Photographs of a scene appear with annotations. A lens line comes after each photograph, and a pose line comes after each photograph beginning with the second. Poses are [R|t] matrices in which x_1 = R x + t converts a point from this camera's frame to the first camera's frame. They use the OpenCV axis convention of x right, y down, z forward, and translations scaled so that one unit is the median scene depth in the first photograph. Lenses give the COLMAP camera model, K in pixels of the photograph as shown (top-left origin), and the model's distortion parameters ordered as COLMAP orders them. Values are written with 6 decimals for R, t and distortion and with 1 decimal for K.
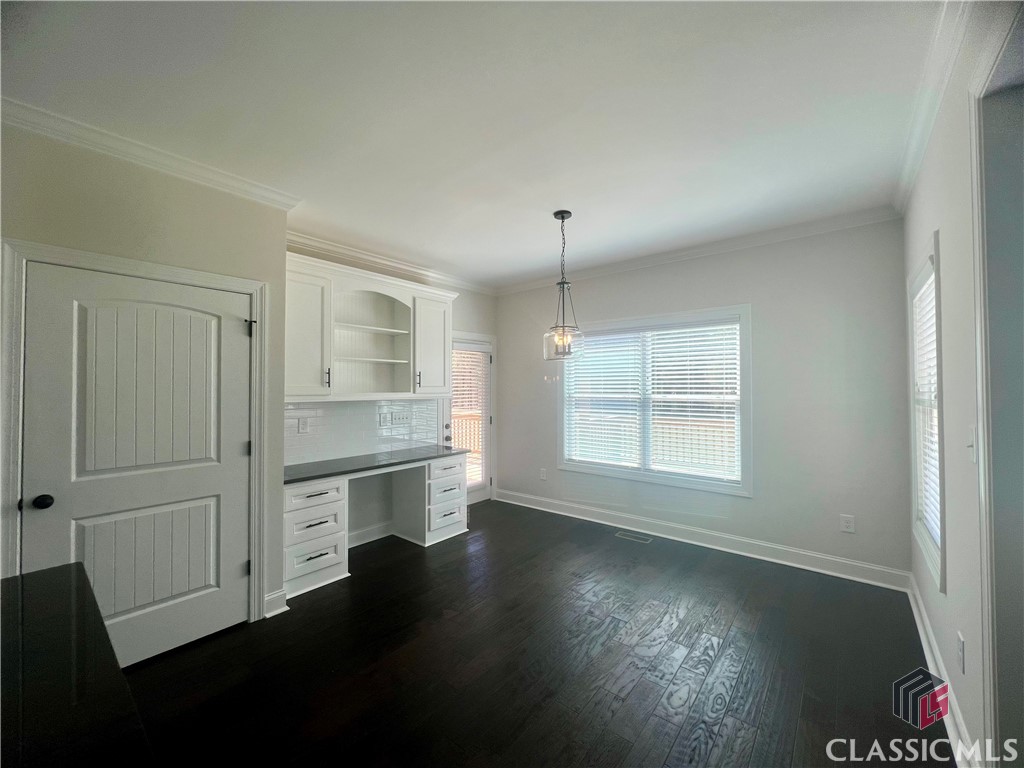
lens RADIAL K [[414.7, 0, 501.3], [0, 414.7, 383.5], [0, 0, 1]] dist [0.002486, 0.000117]
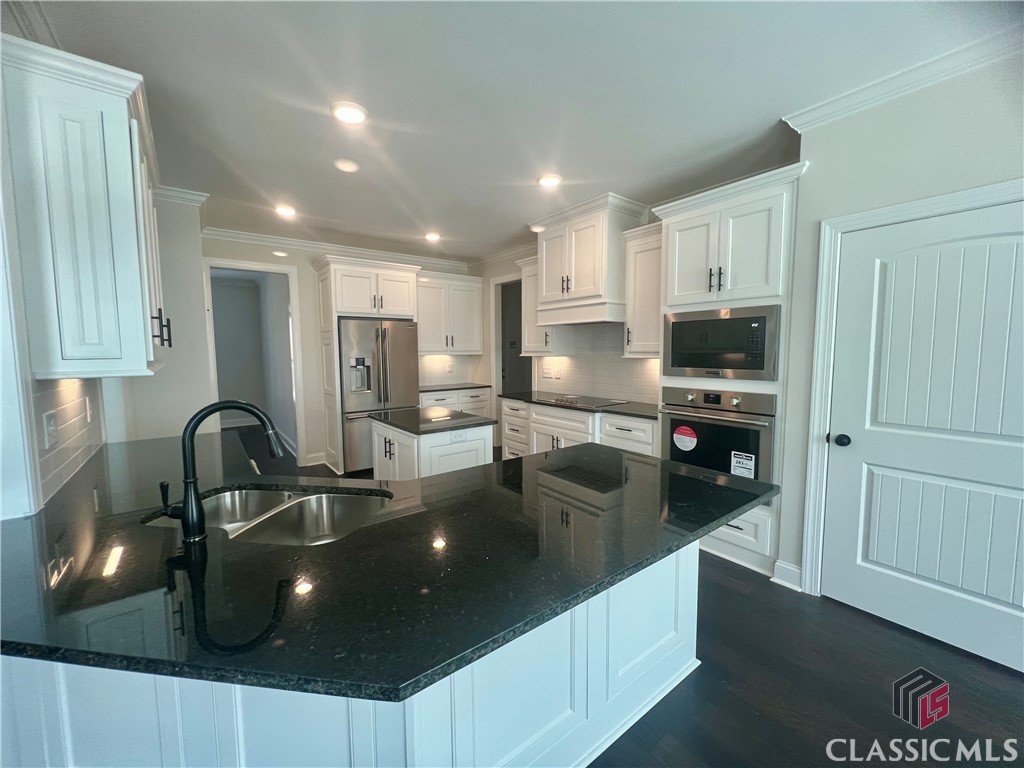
lens RADIAL K [[414.7, 0, 511.9], [0, 414.7, 383.5], [0, 0, 1]] dist [0.002486, 0.000117]
pose [[-0.207982, 0.080133, -0.974845, 0.213449], [0.011857, 0.996772, 0.079406, 0.019911], [0.978061, 0.004957, -0.208261, 0.314022]]
